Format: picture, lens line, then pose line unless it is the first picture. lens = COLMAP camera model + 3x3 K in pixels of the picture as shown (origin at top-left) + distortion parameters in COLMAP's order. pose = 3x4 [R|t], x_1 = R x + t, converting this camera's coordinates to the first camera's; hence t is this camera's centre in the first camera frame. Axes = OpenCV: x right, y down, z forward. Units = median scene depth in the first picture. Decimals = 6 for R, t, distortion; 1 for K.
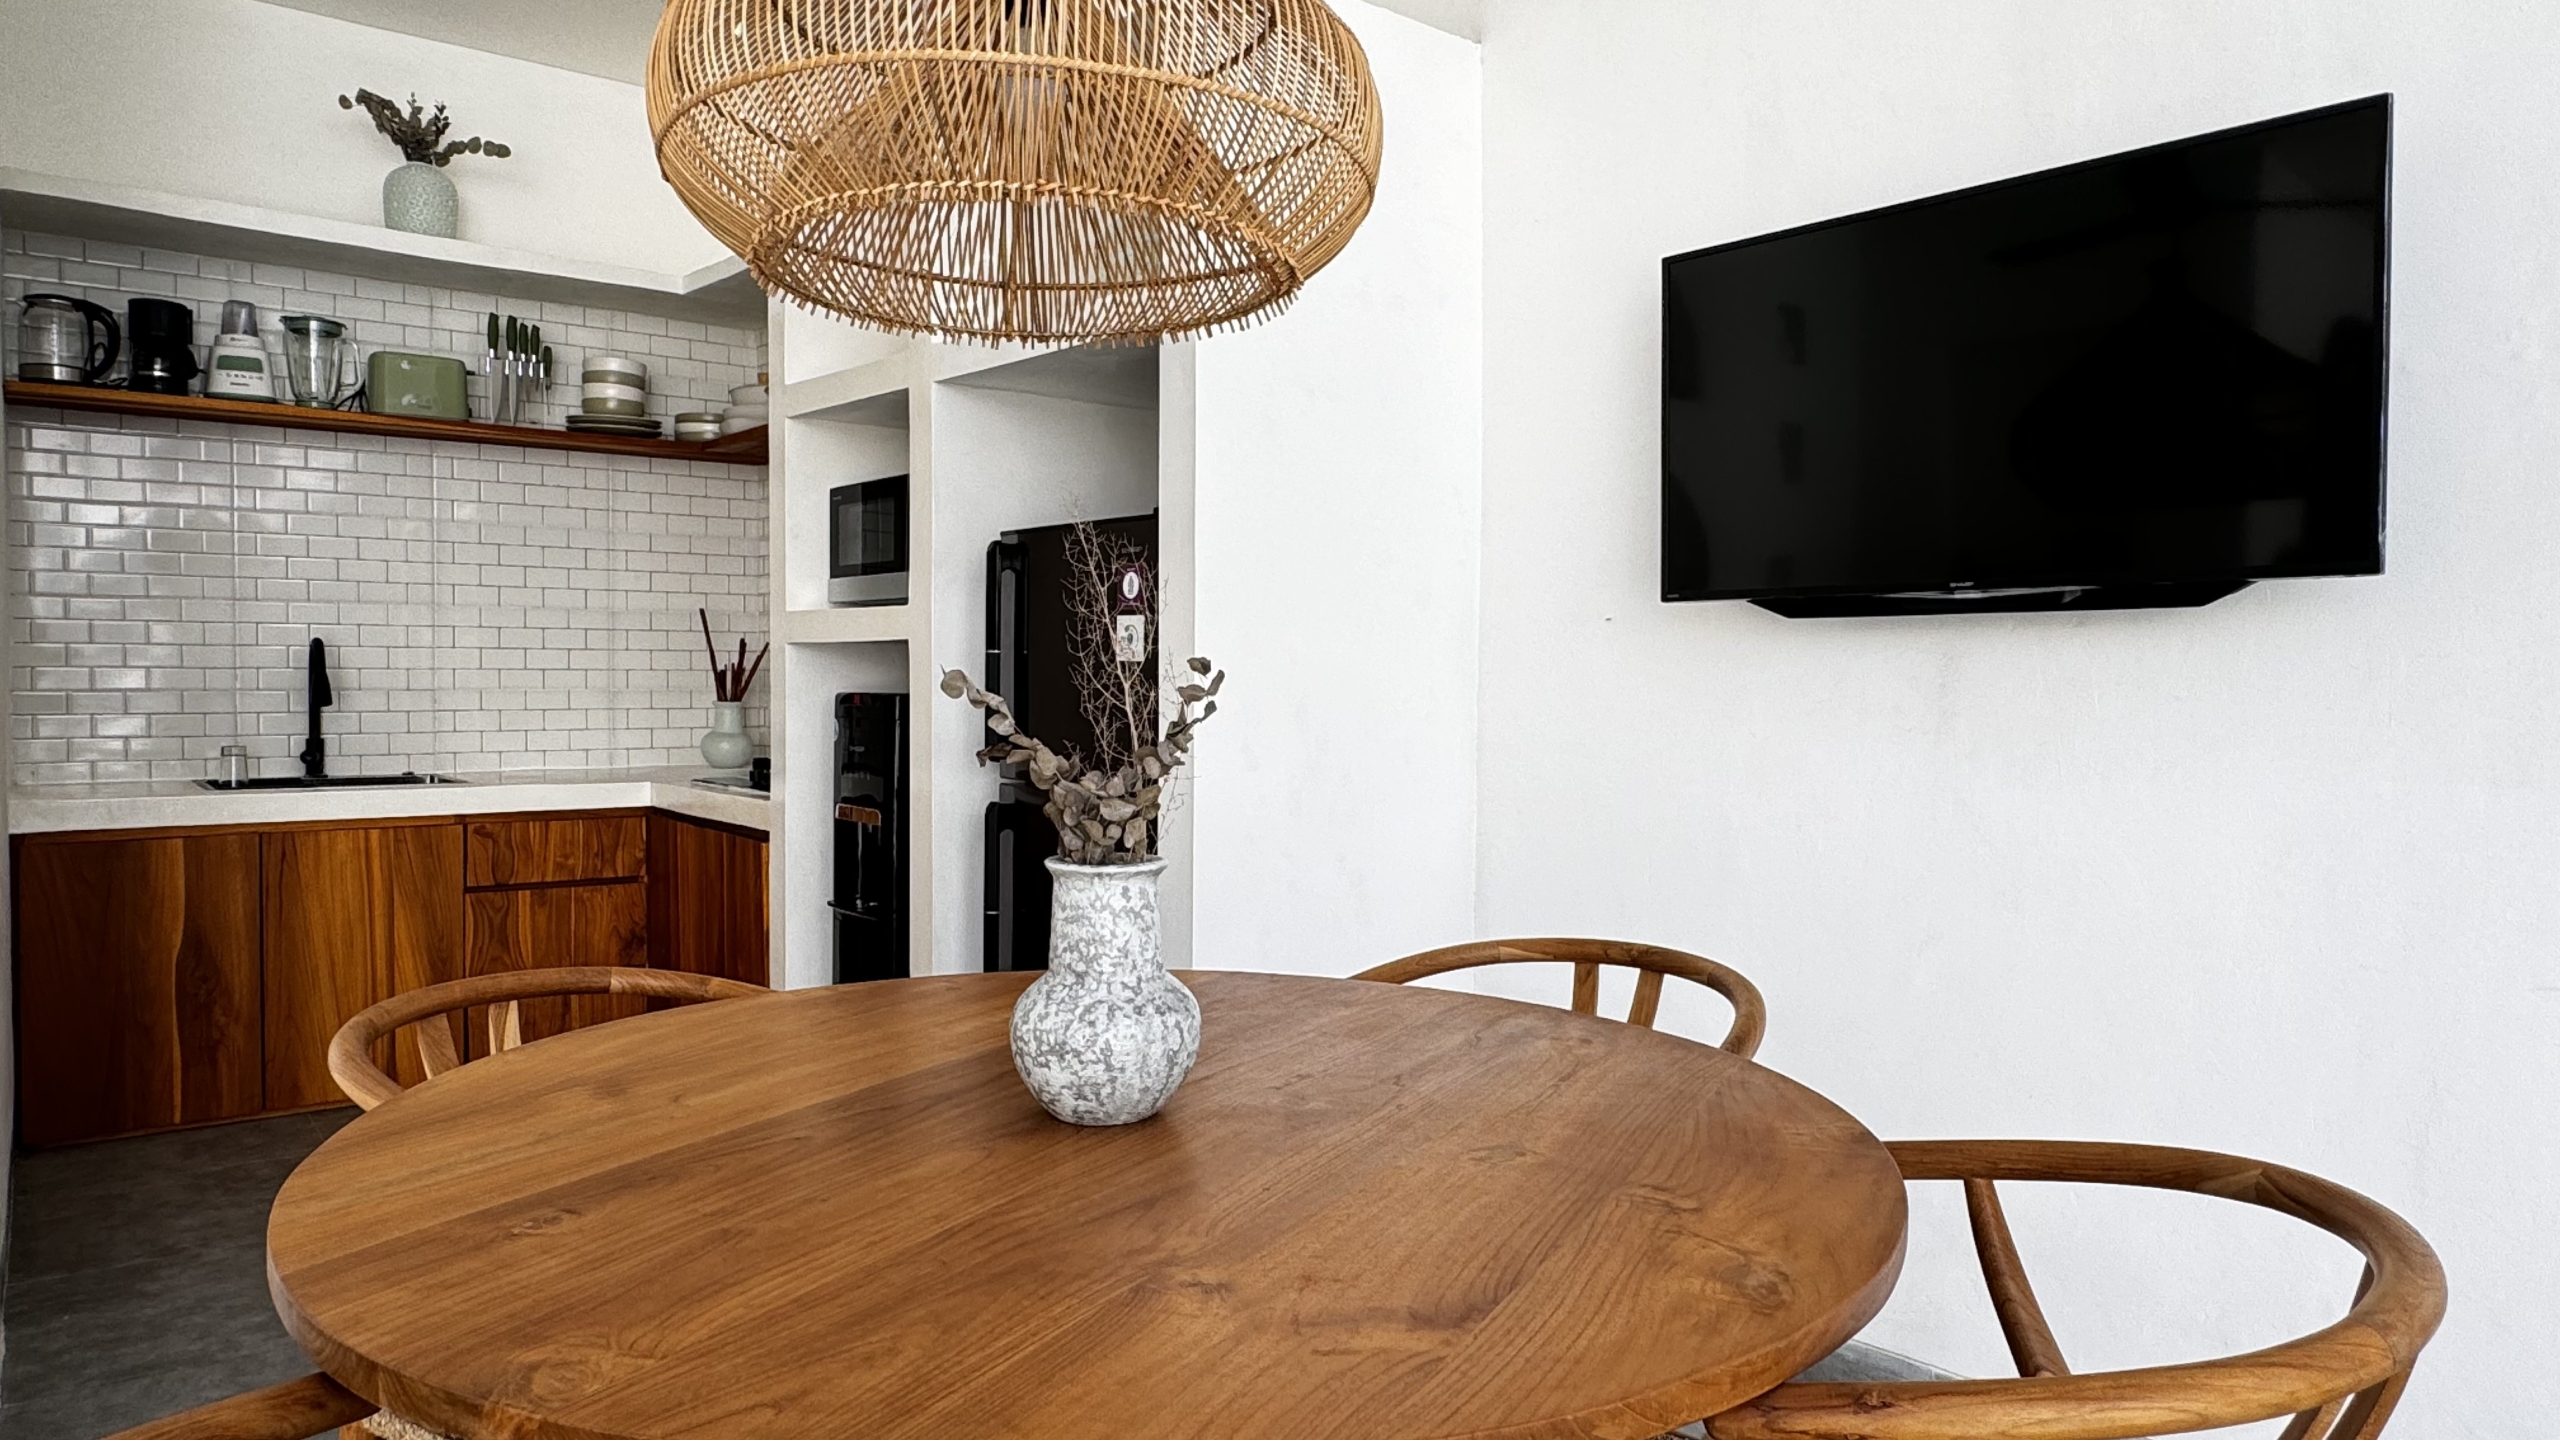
lens RADIAL K [[1623.9, 0, 1288.0], [0, 1623.9, 715.5], [0, 0, 1]] dist [-0.003338, -0.000363]
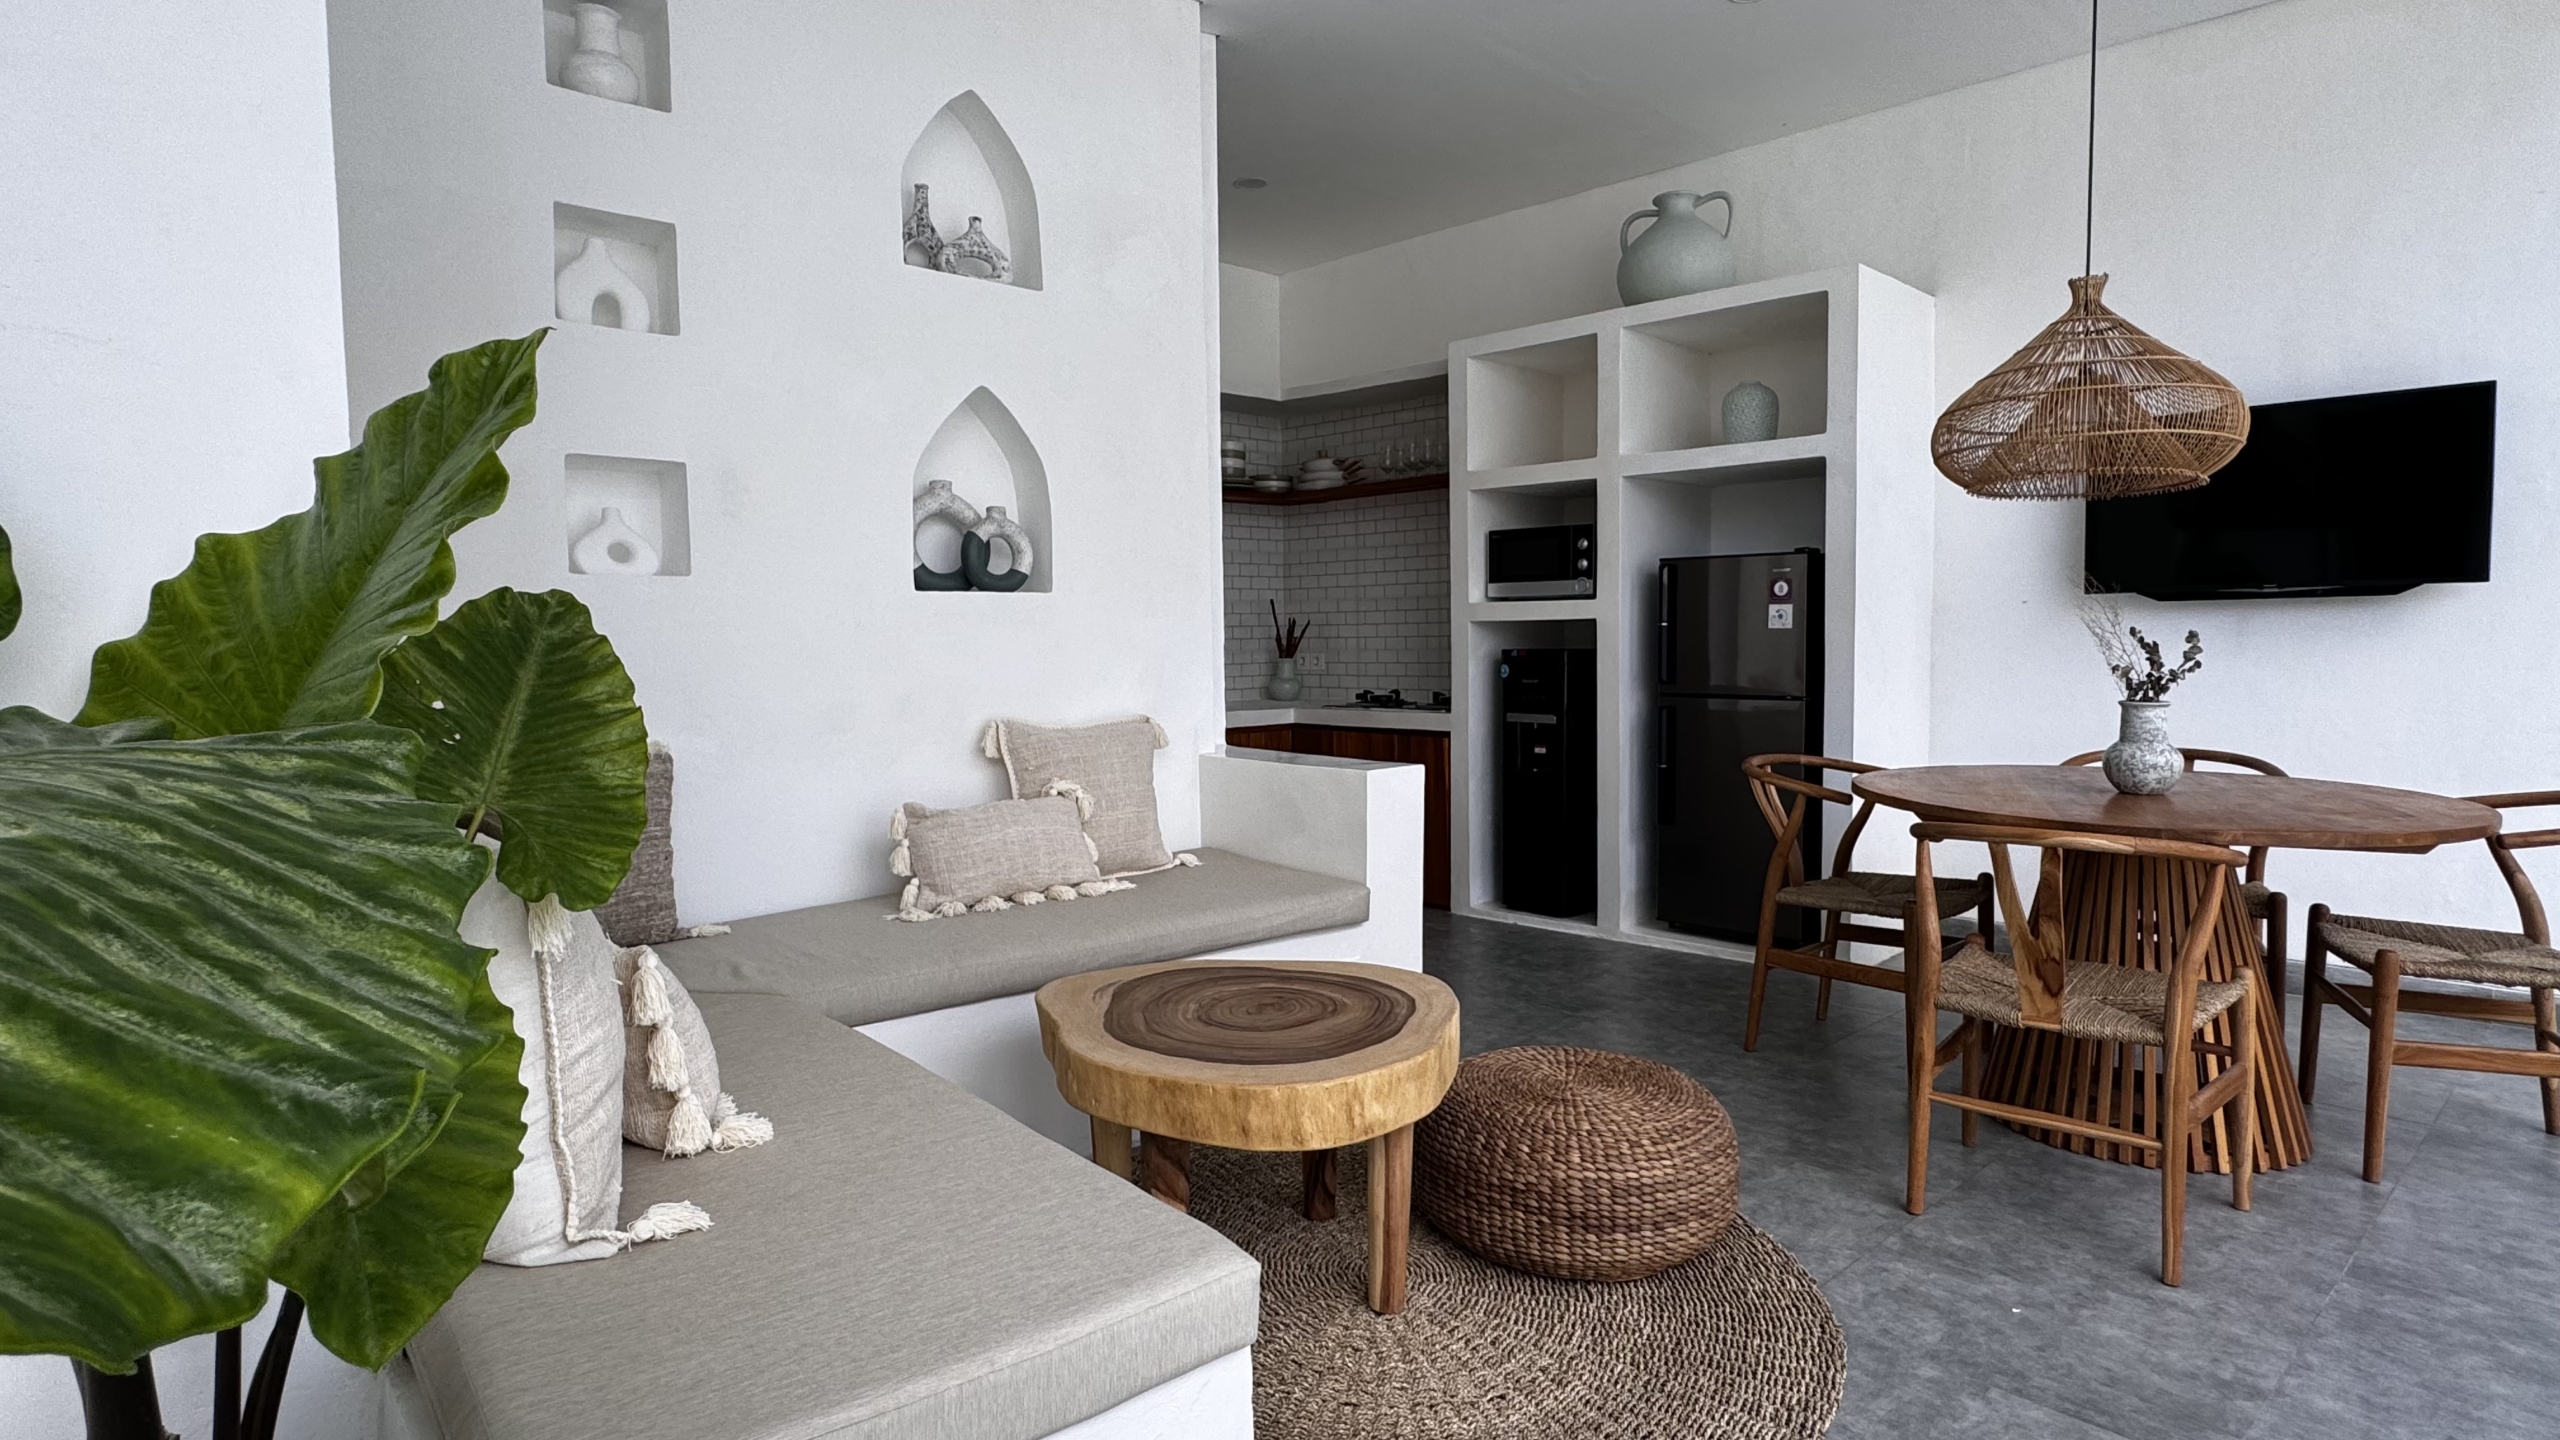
lens RADIAL K [[1359.2, 0, 1278.4], [0, 1359.2, 720.4], [0, 0, 1]] dist [0.004472, 0.000398]
pose [[0.996166, -0.027964, 0.082898, -0.546751], [0.024646, 0.998864, 0.040783, -0.002904], [-0.083944, -0.038584, 0.995723, -0.365851]]
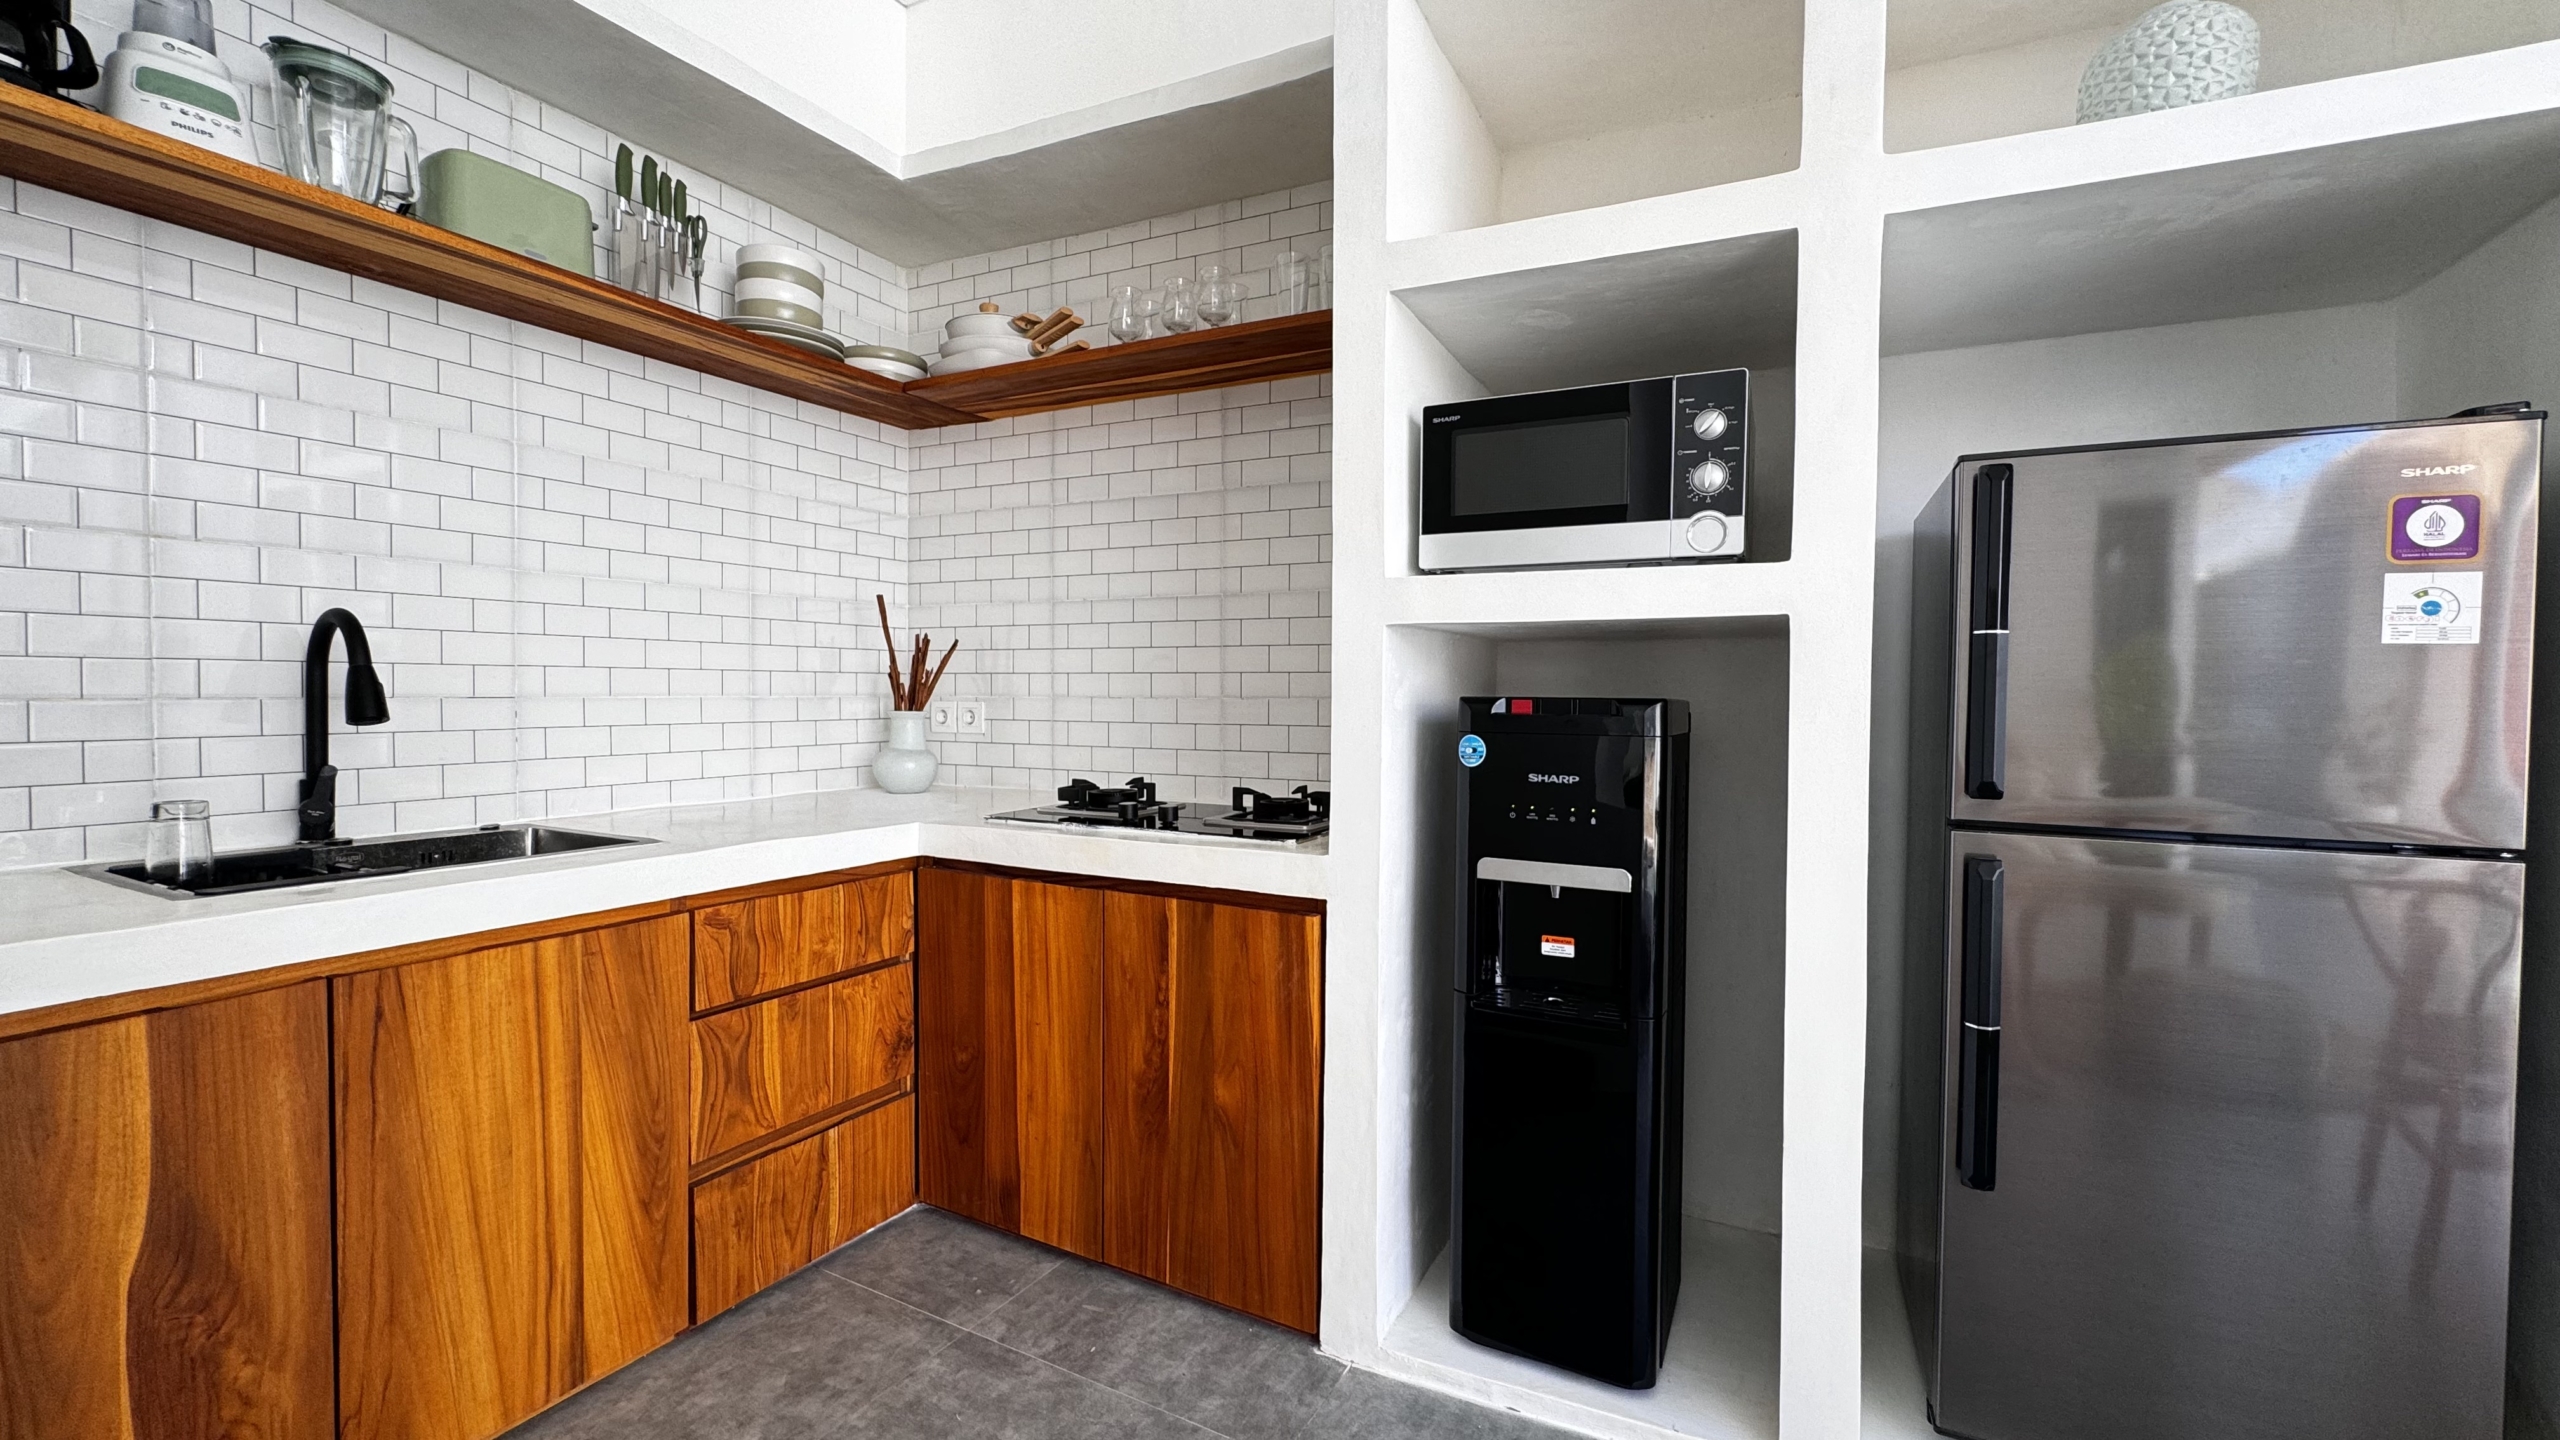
lens RADIAL K [[1022.3, 0, 1277.2], [0, 1022.3, 714.7], [0, 0, 1]] dist [-0.000268, 0.000066]
pose [[0.915391, -0.010425, 0.402430, -0.451006], [0.010407, 0.999943, 0.002231, -0.007093], [-0.402430, 0.002146, 0.915448, 0.540707]]
